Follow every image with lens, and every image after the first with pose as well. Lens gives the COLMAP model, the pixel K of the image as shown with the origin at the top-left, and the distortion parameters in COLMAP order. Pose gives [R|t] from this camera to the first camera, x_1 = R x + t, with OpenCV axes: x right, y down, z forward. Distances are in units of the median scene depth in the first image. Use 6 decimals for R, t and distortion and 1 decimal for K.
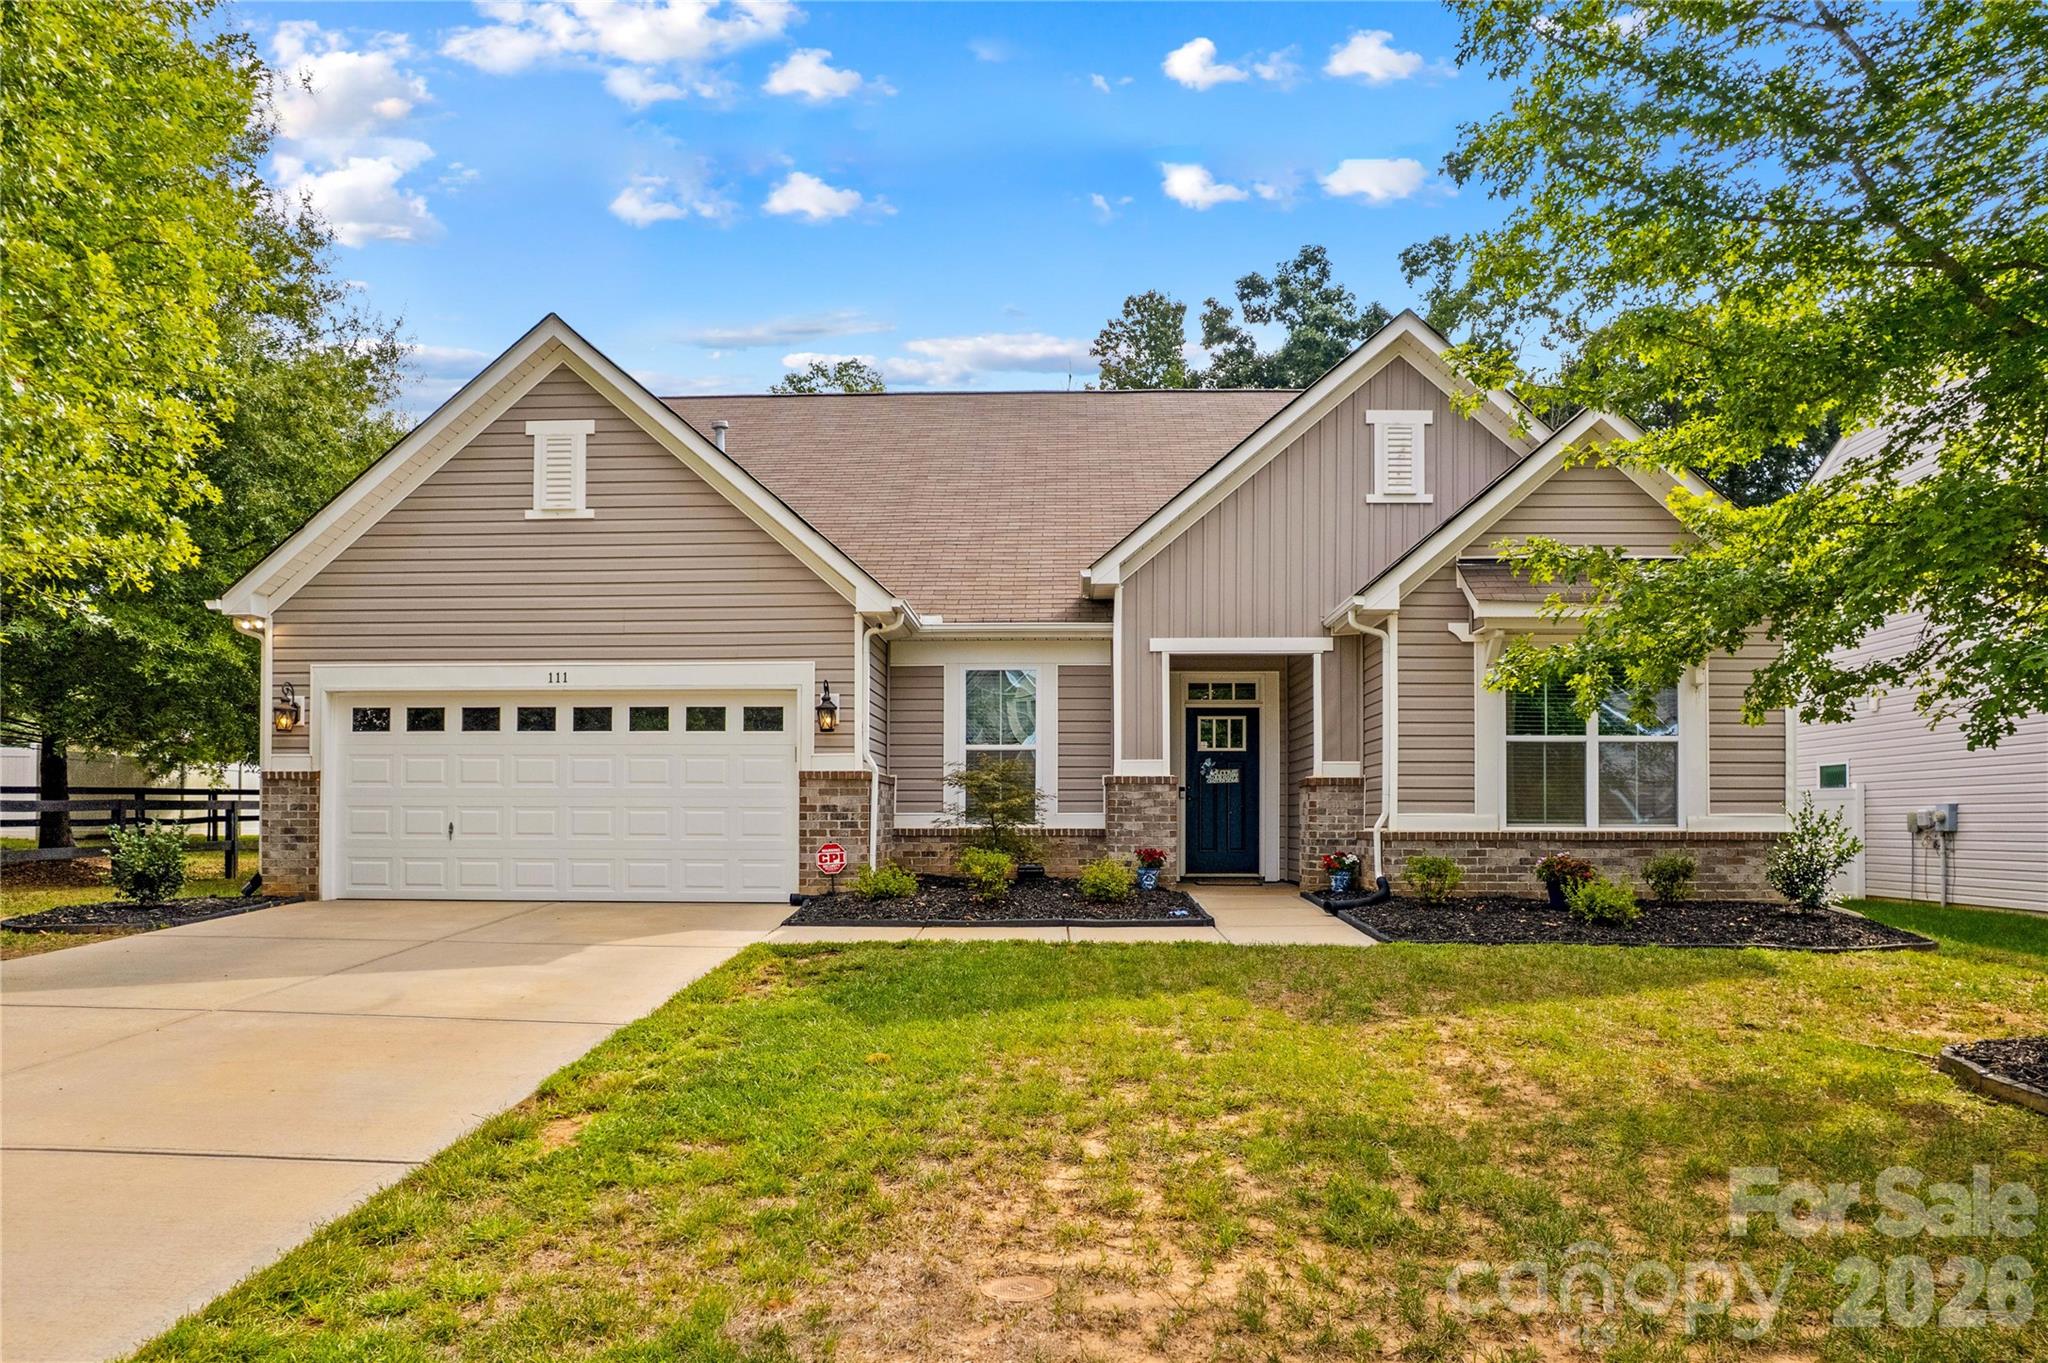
lens RADIAL K [[1363.9, 0, 1024.6], [0, 1363.9, 828.2], [0, 0, 1]] dist [-0.048769, -0.000120]
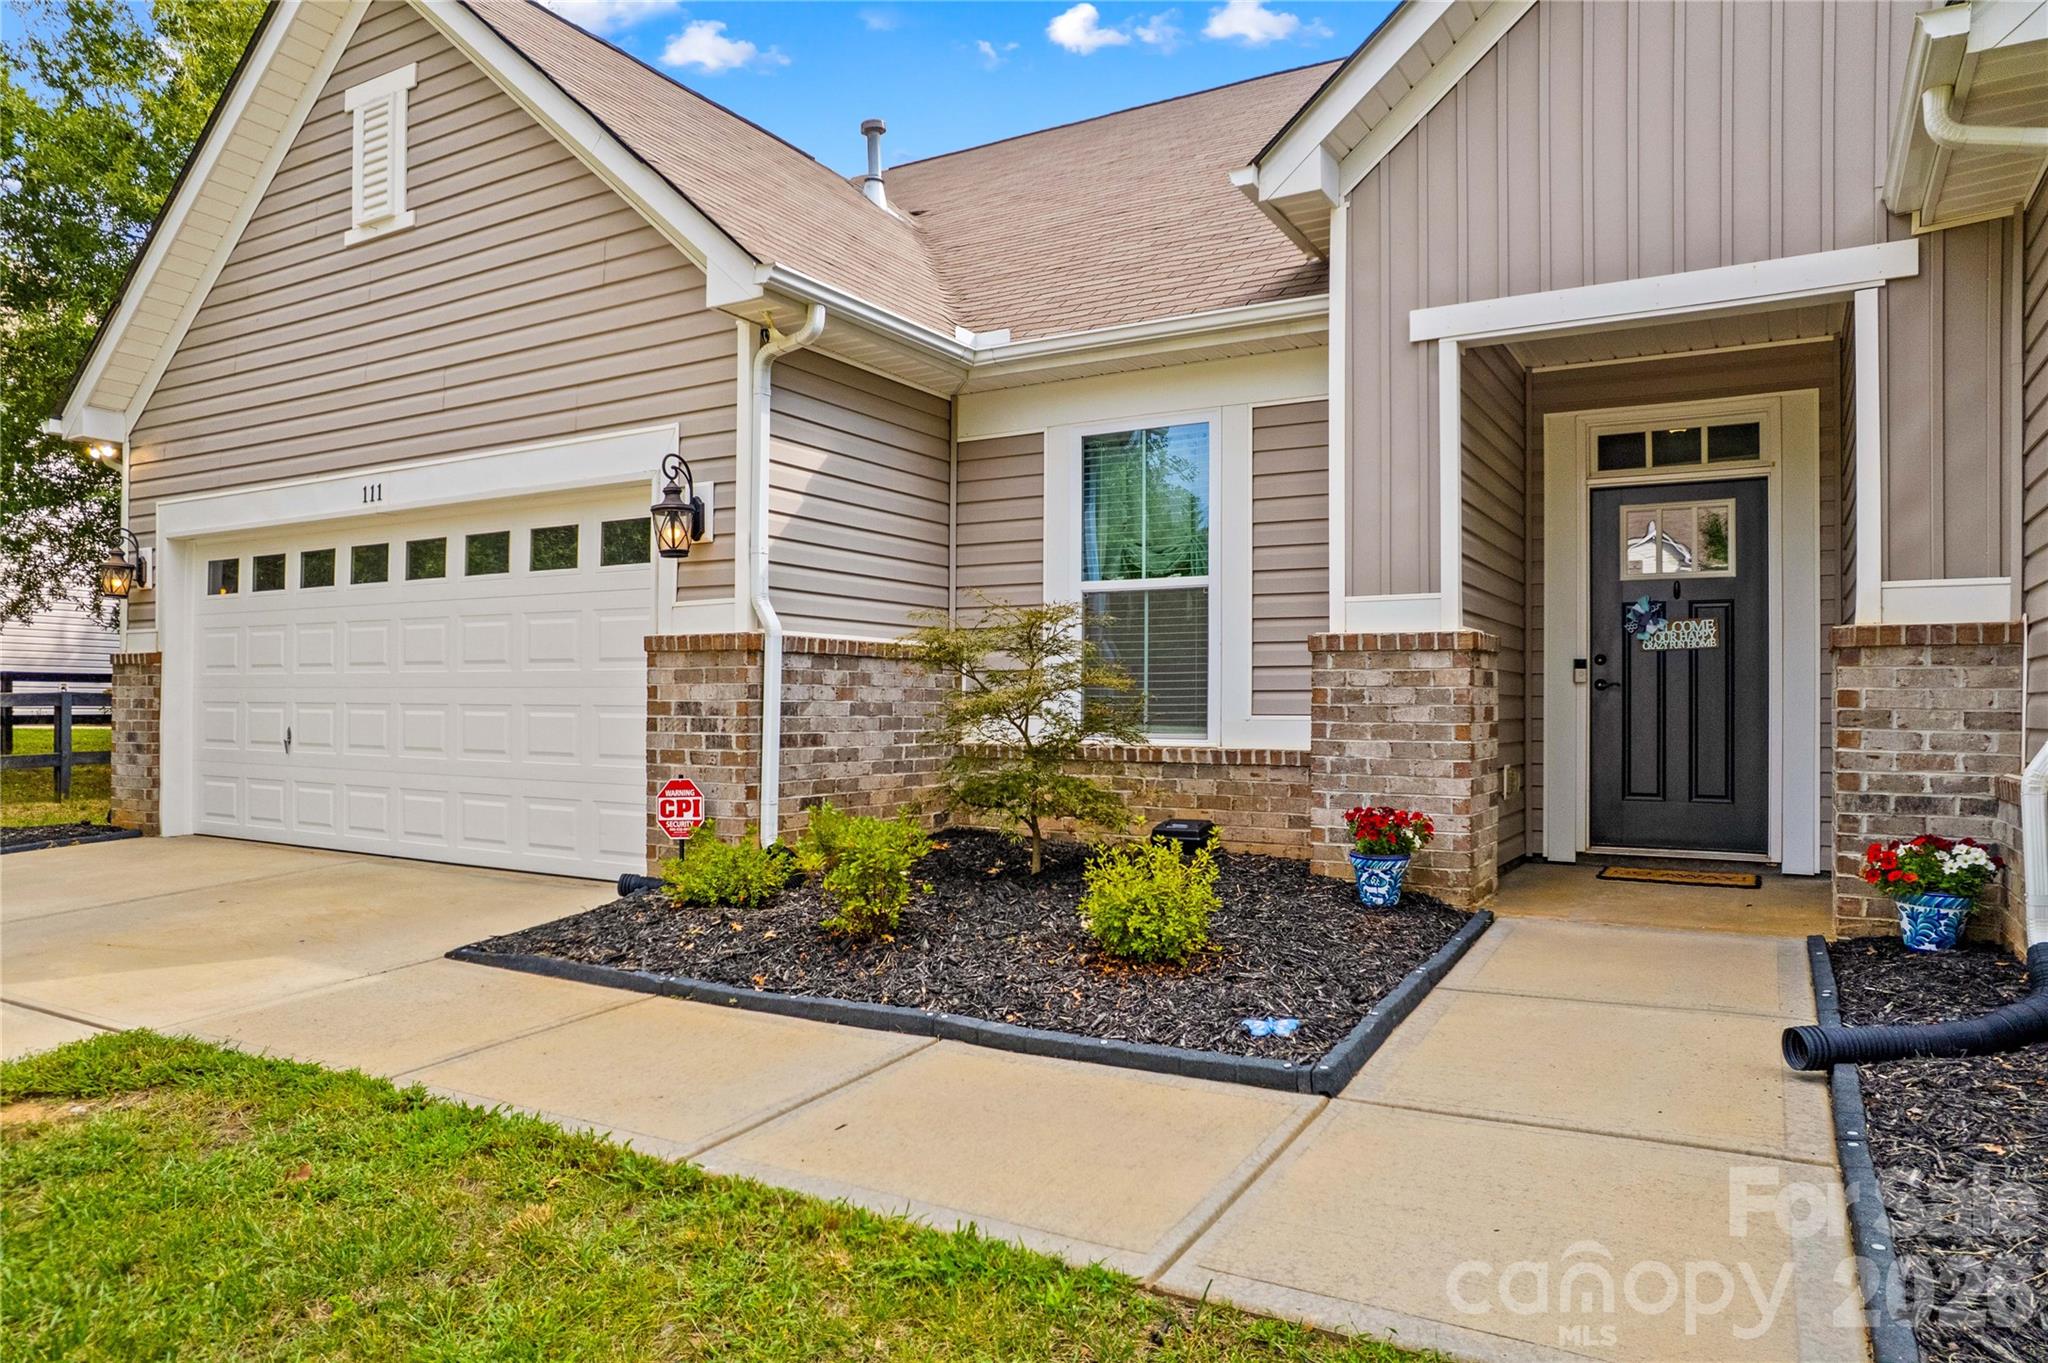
lens RADIAL K [[1329.7, 0, 995.6], [0, 1329.7, 706.4], [0, 0, 1]] dist [-0.033265, 0.002550]
pose [[0.876694, 0.002144, -0.481043, 0.187012], [-0.005183, 0.999974, -0.004988, -0.013121], [0.481020, 0.006866, 0.876683, 0.604785]]
